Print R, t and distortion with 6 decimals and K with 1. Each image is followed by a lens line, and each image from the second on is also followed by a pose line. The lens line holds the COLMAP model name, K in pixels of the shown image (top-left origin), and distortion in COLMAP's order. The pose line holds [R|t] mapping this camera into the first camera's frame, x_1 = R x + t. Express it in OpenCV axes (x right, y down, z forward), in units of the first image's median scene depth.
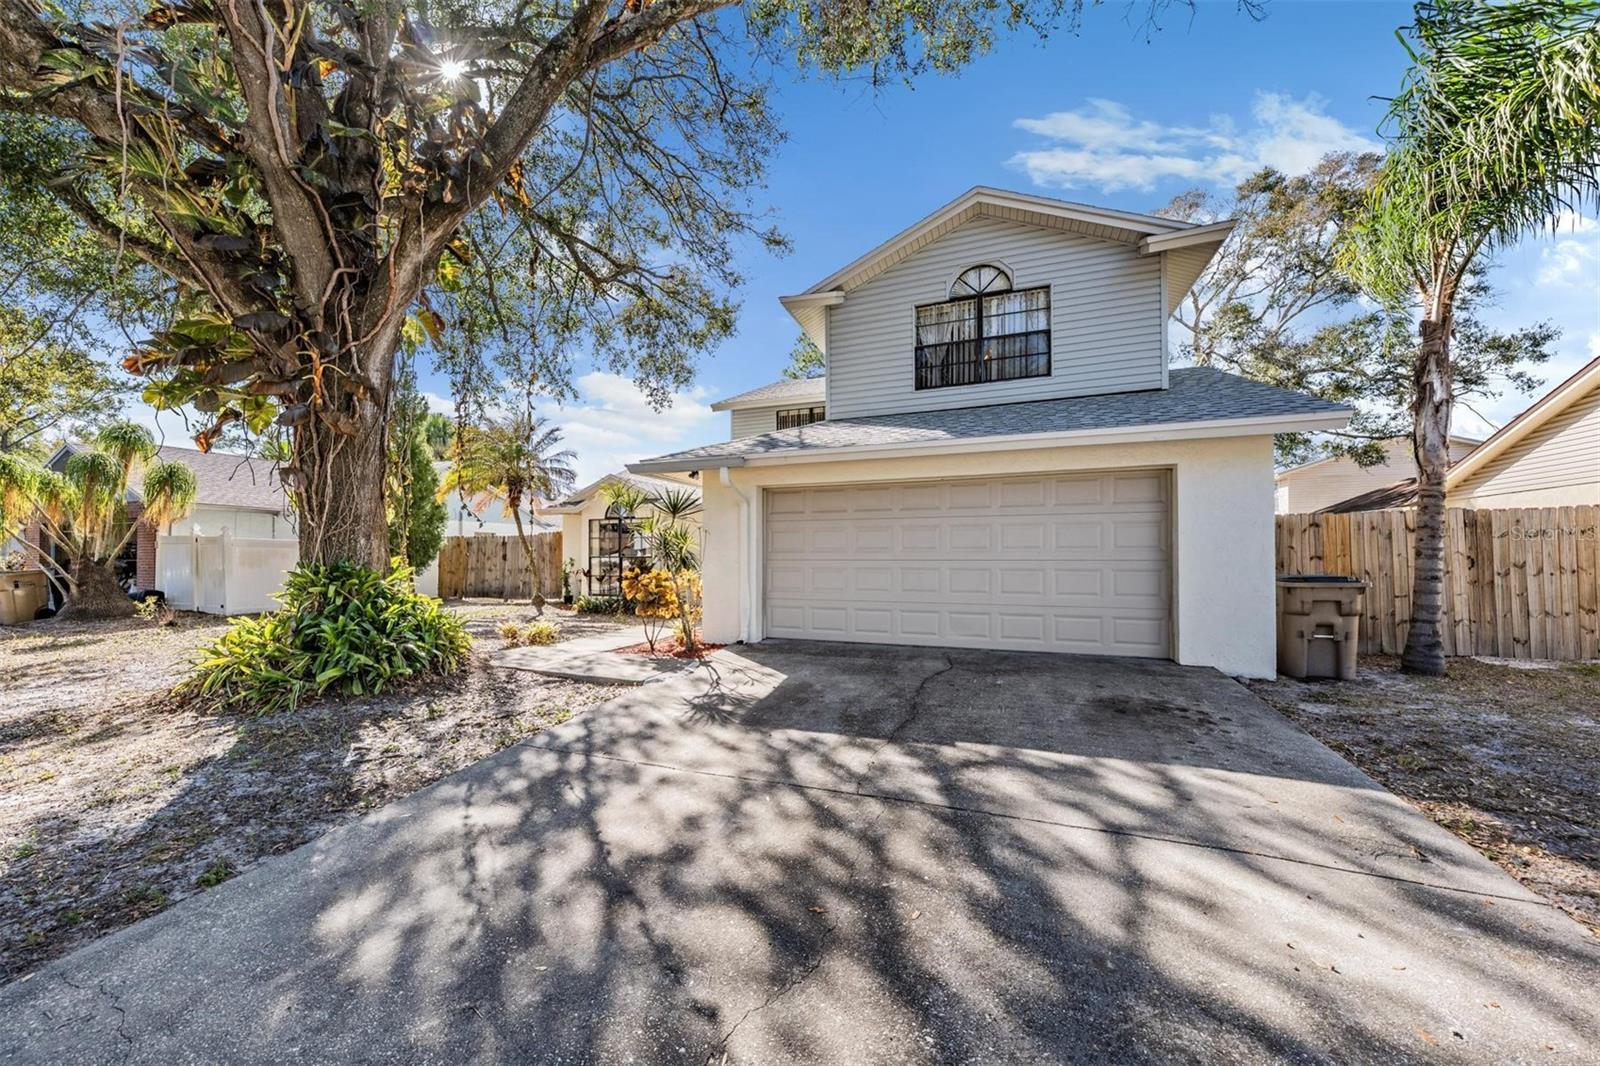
lens RADIAL K [[572.5, 0, 794.1], [0, 572.5, 552.6], [0, 0, 1]] dist [-0.002938, -0.000006]
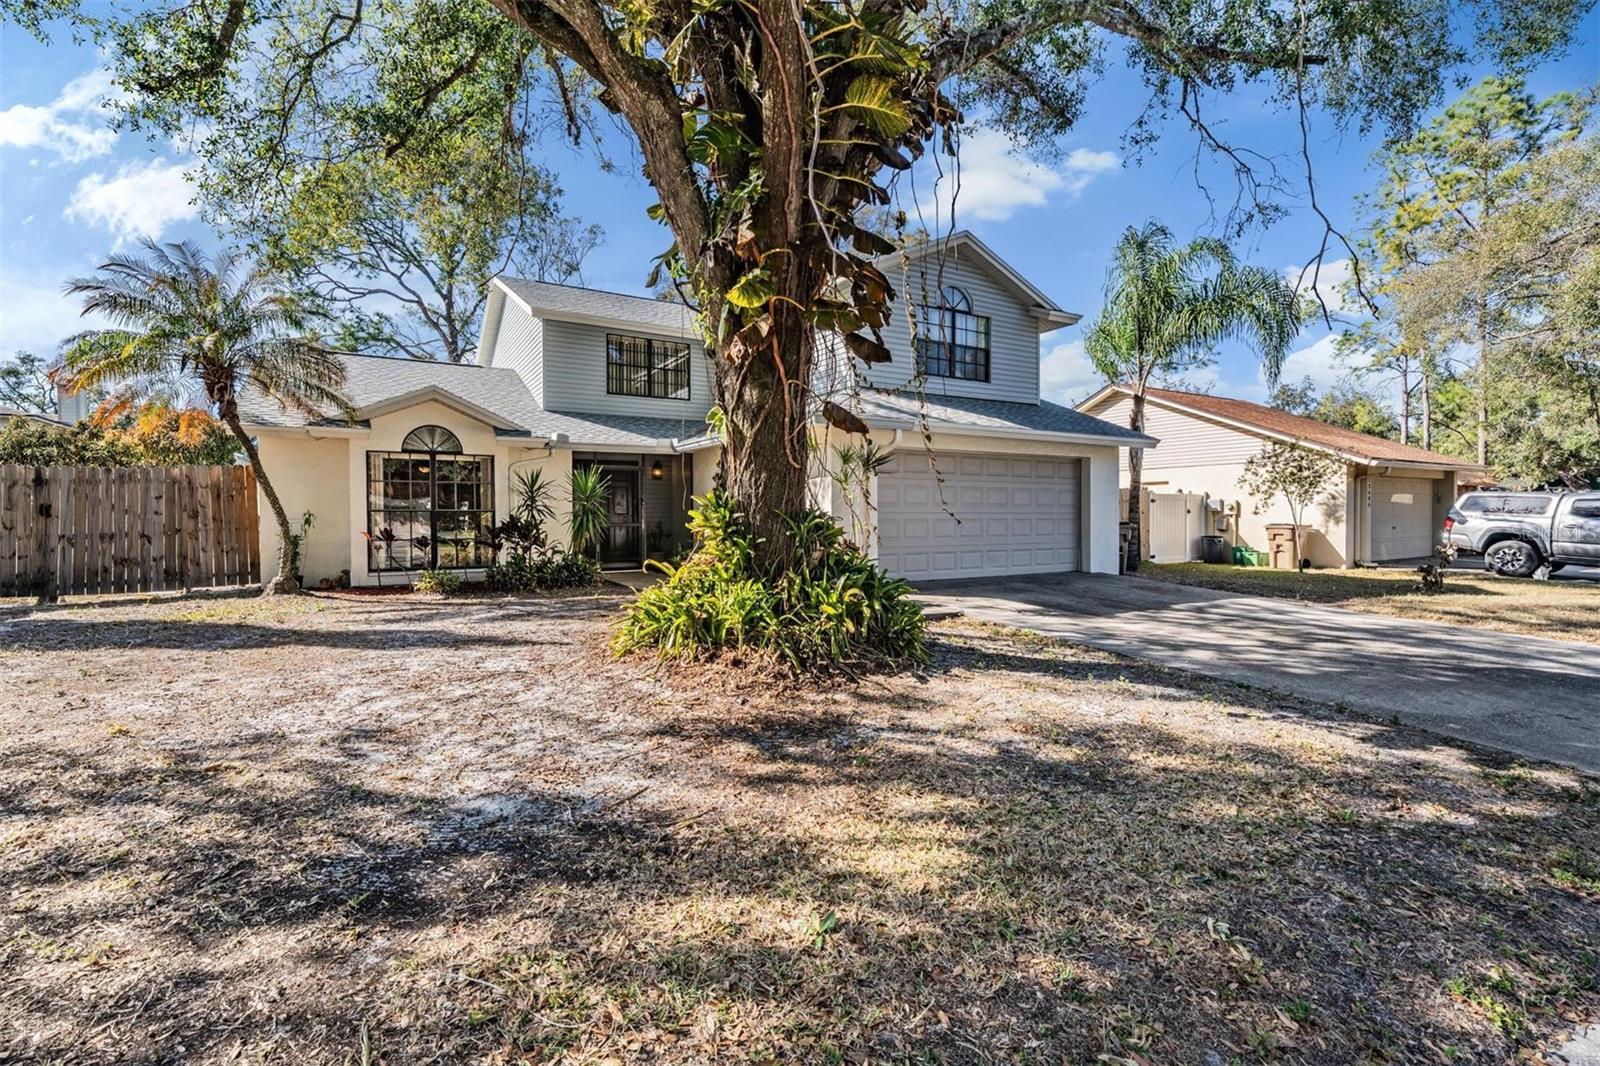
lens RADIAL K [[726.3, 0, 808.2], [0, 726.3, 539.3], [0, 0, 1]] dist [-0.002173, -0.000417]
pose [[0.621942, -0.023263, 0.782718, -1.525855], [-0.005718, 0.999397, 0.034247, 0.021349], [-0.783043, -0.025775, 0.621434, 0.278266]]
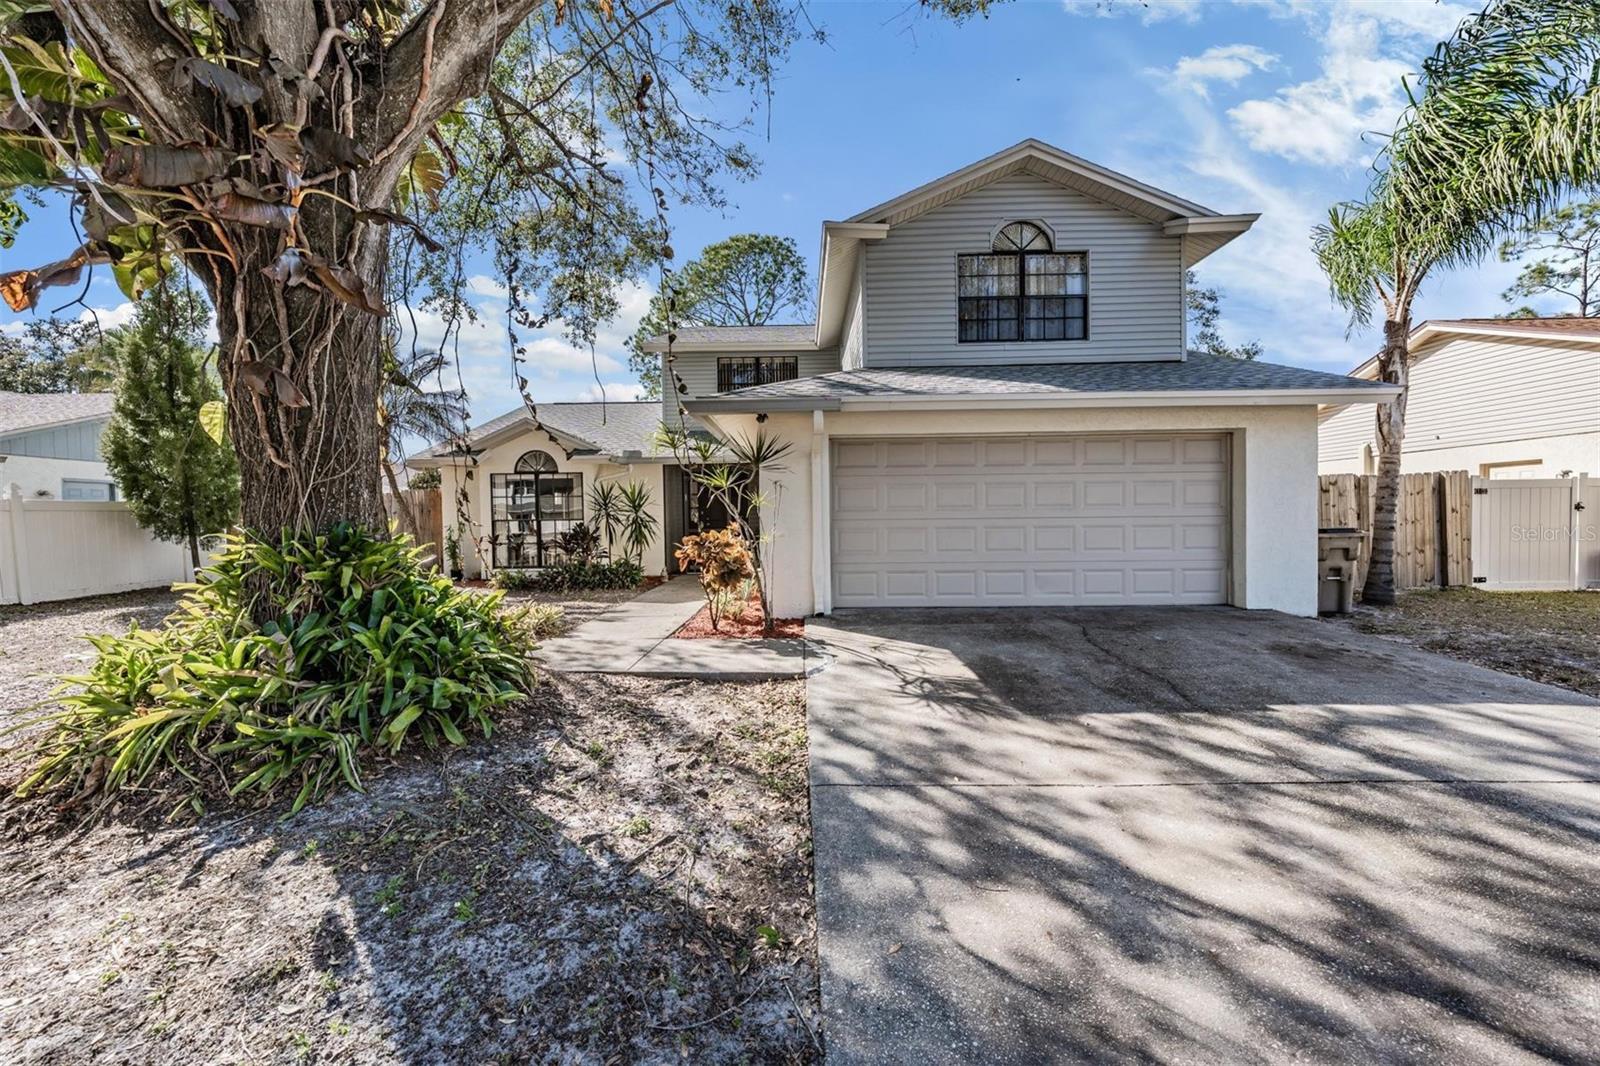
lens RADIAL K [[563.2, 0, 800.0], [0, 563.2, 533.0], [0, 0, 1]] dist [-0.003731, 0.000296]
pose [[0.941946, -0.017982, 0.335283, -0.482529], [0.007321, 0.999427, 0.033034, 0.004653], [-0.335685, -0.028661, 0.941538, 0.249102]]
